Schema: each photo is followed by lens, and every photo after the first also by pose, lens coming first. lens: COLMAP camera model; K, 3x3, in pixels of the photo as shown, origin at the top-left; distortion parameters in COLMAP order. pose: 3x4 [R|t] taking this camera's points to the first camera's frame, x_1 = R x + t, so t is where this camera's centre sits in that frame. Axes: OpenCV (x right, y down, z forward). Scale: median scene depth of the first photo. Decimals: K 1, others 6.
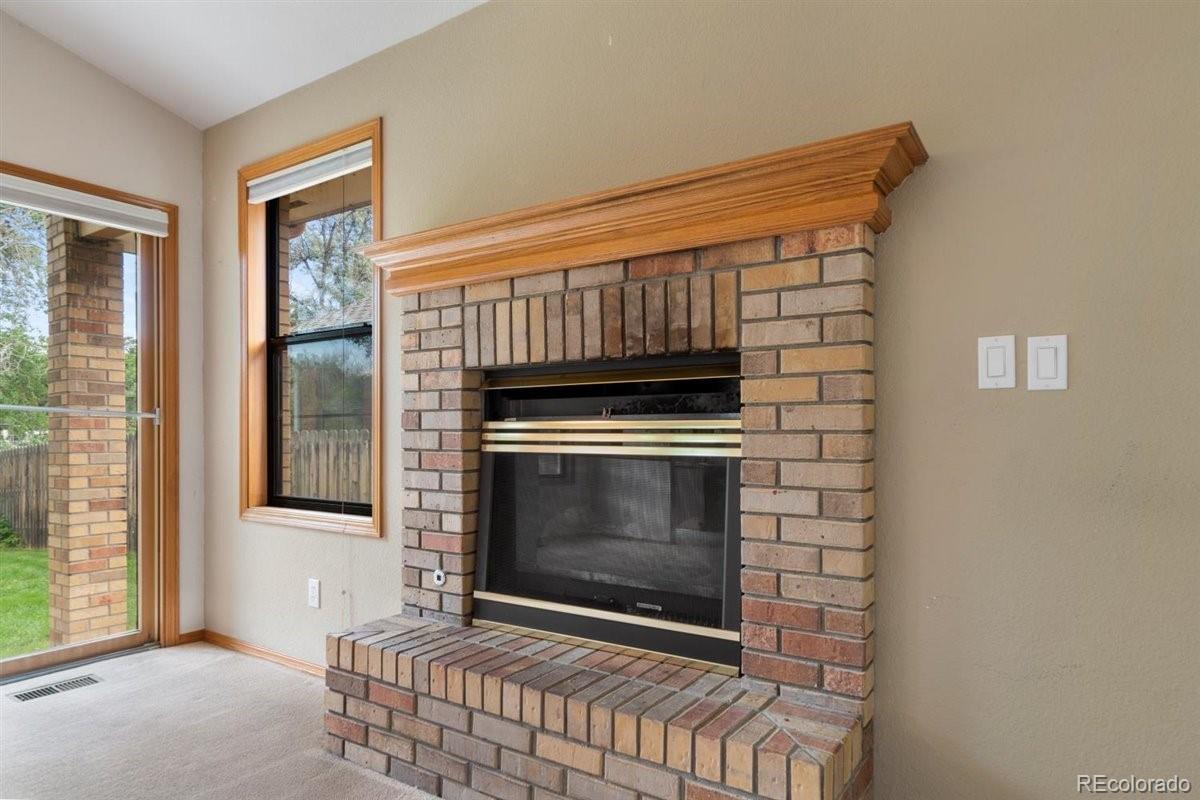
lens RADIAL K [[719.1, 0, 595.3], [0, 719.1, 435.2], [0, 0, 1]] dist [0.002423, 0.000702]
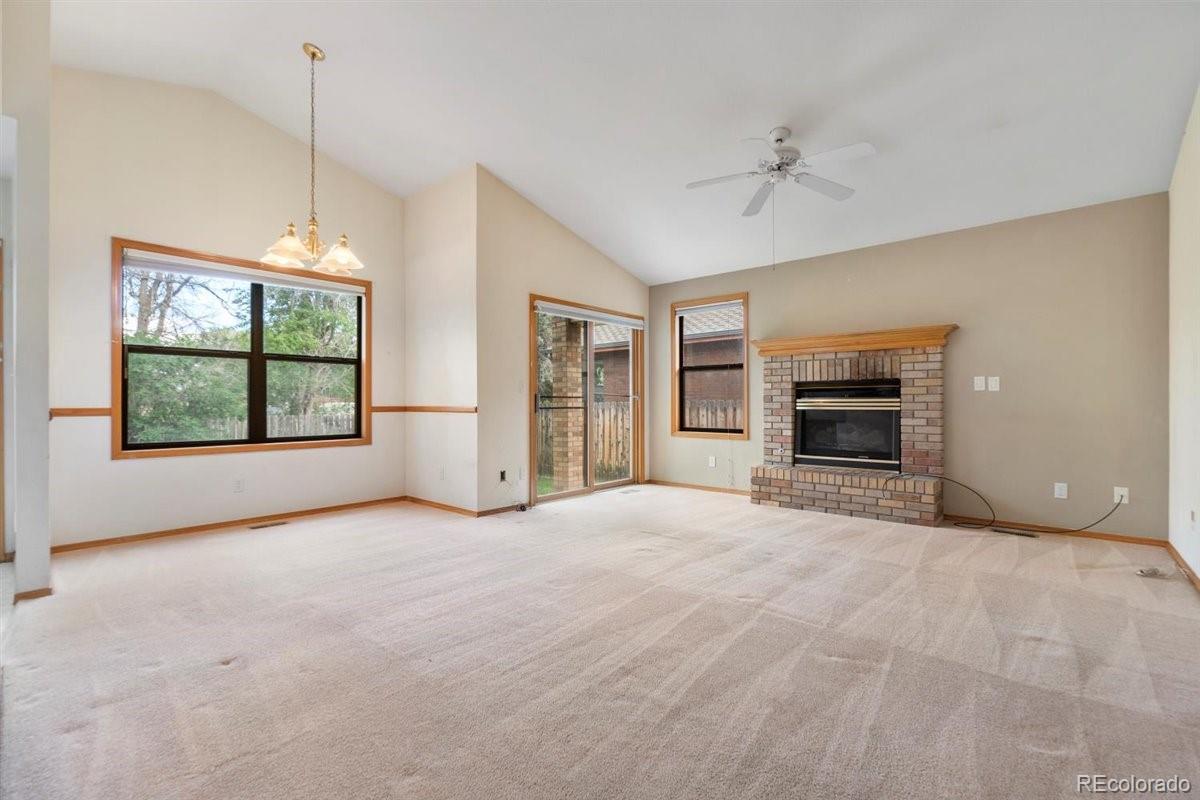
lens RADIAL K [[526.1, 0, 598.3], [0, 526.1, 405.2], [0, 0, 1]] dist [-0.003857, -0.000134]
pose [[0.991552, -0.003287, -0.129668, -0.801331], [0.003362, 0.999994, 0.000361, 0.003169], [0.129666, -0.000794, 0.991557, -1.492060]]
